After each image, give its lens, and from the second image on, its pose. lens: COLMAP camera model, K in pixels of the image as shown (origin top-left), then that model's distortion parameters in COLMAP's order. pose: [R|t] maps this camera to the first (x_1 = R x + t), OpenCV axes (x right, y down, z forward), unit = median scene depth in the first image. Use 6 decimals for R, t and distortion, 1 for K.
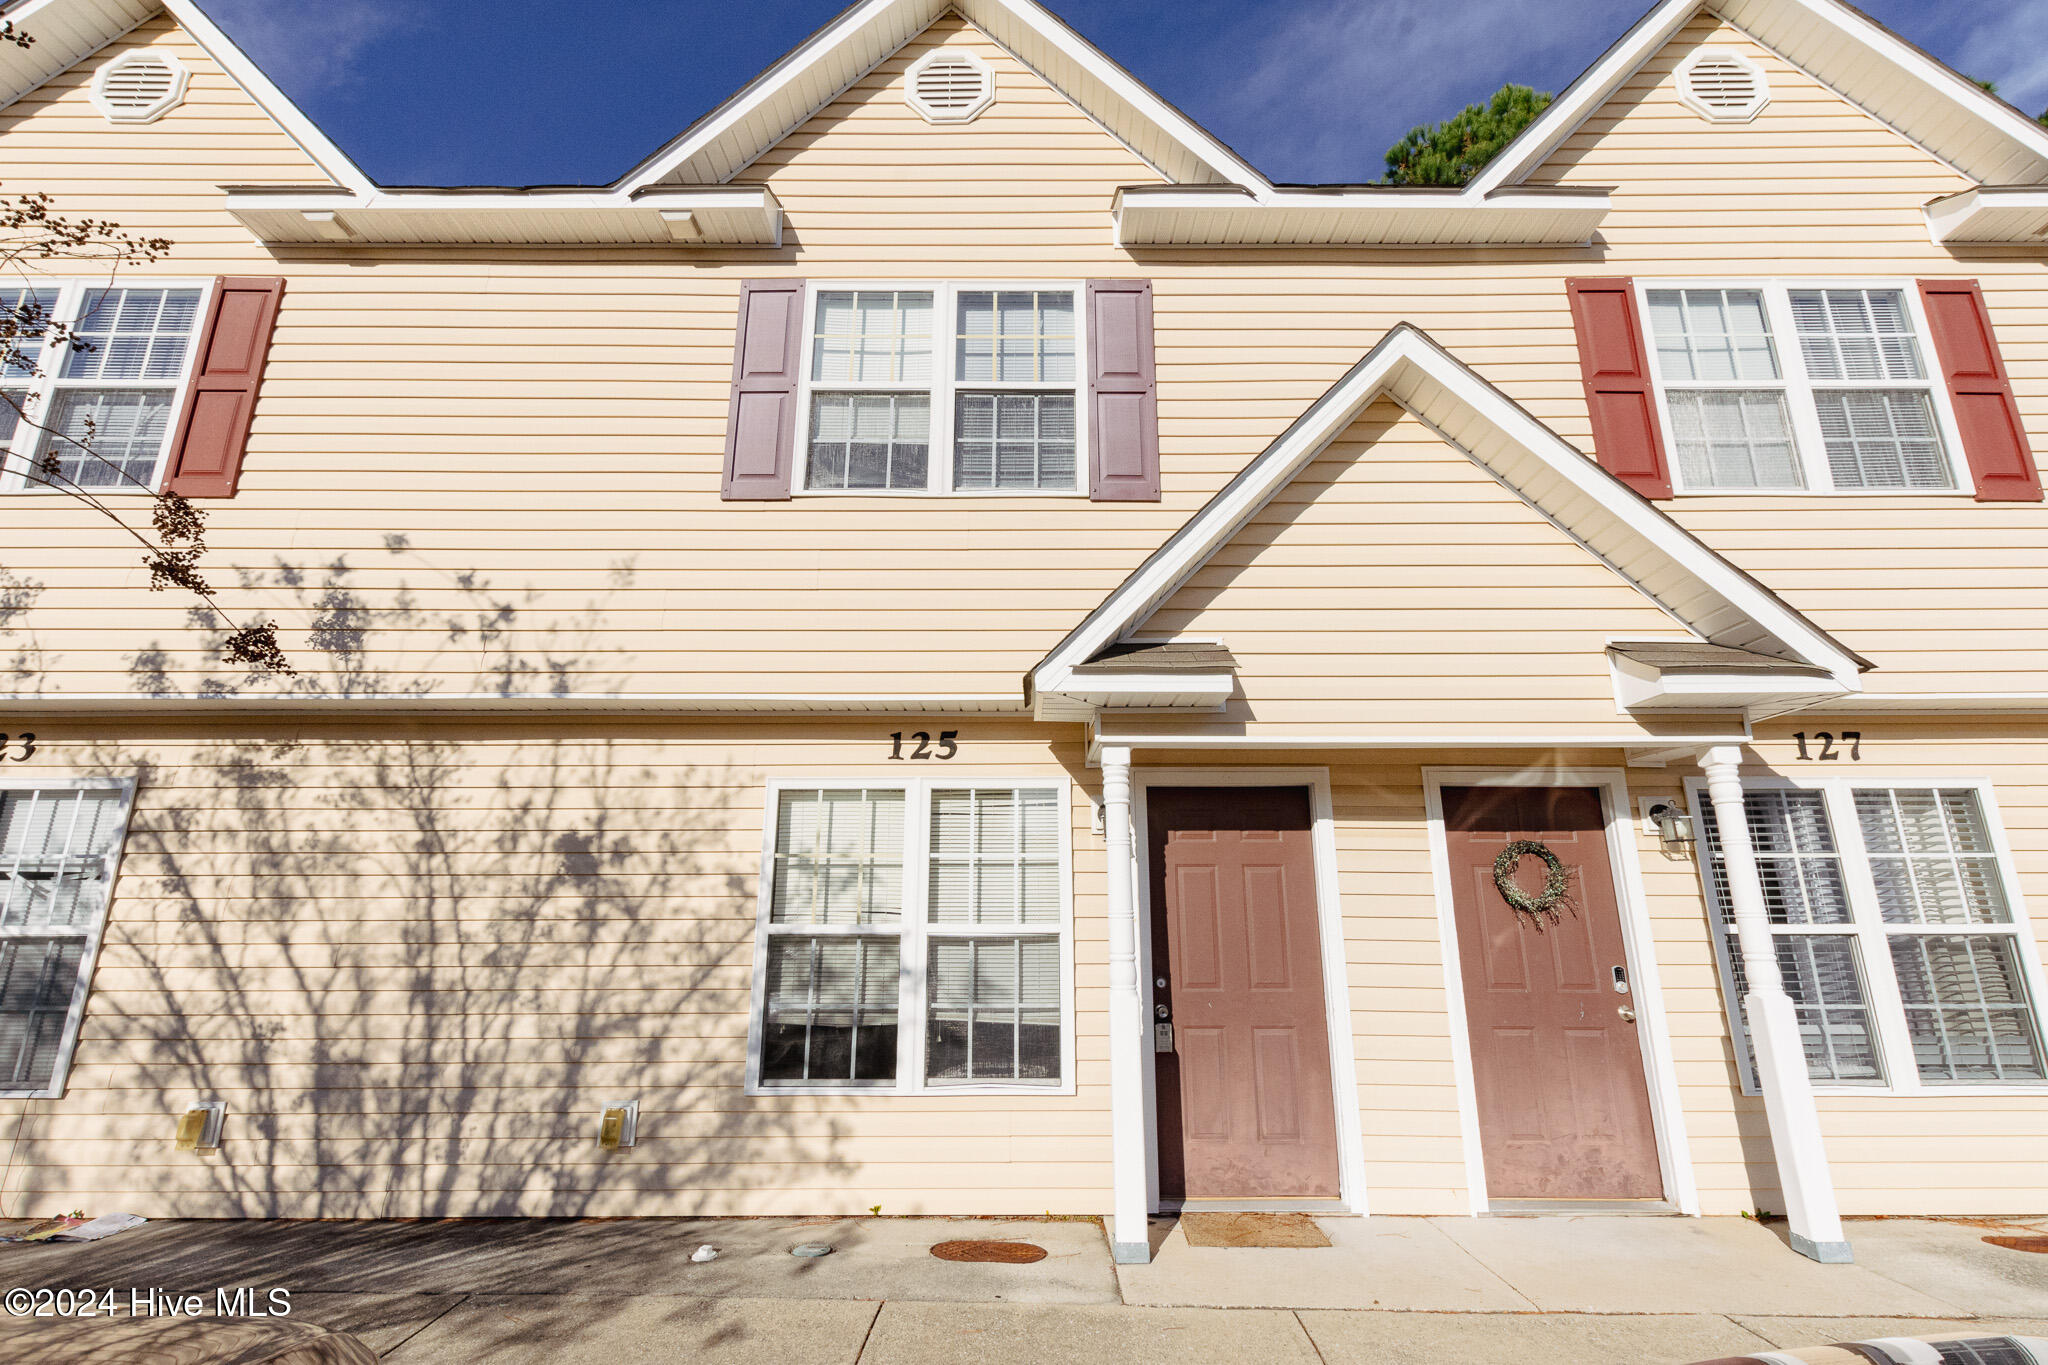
lens RADIAL K [[885.1, 0, 1024.9], [0, 885.1, 685.4], [0, 0, 1]] dist [0.006121, -0.002879]
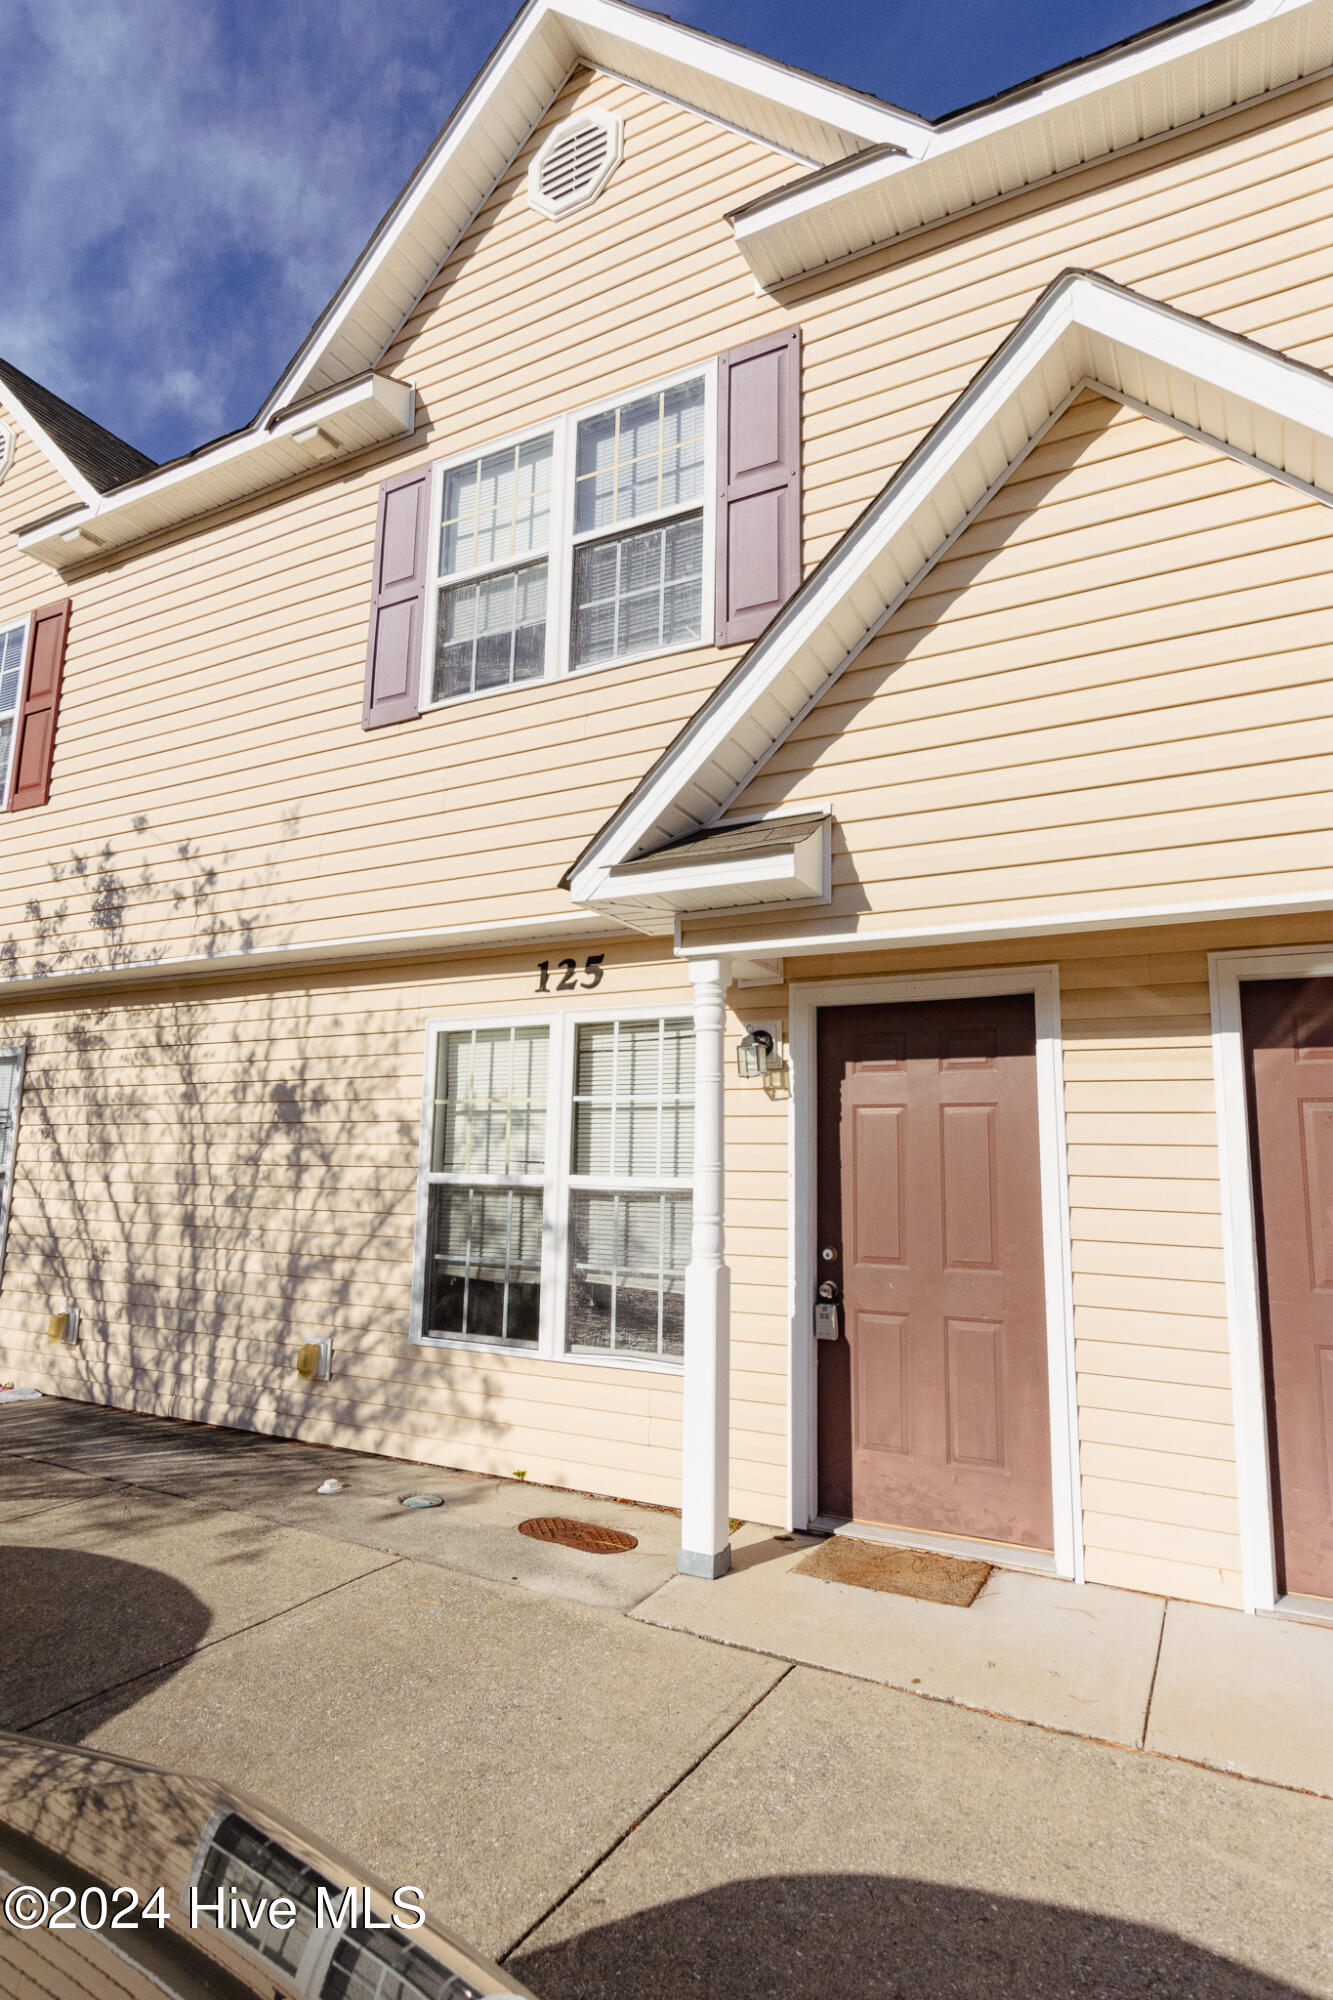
lens RADIAL K [[1039.8, 0, 668.2], [0, 1039.8, 998.2], [0, 0, 1]] dist [-0.004530, 0.000117]
pose [[0.888634, -0.060097, -0.454663, 0.455305], [0.100948, 0.992694, 0.066090, 0.034911], [0.447369, -0.104627, 0.888208, 0.139382]]
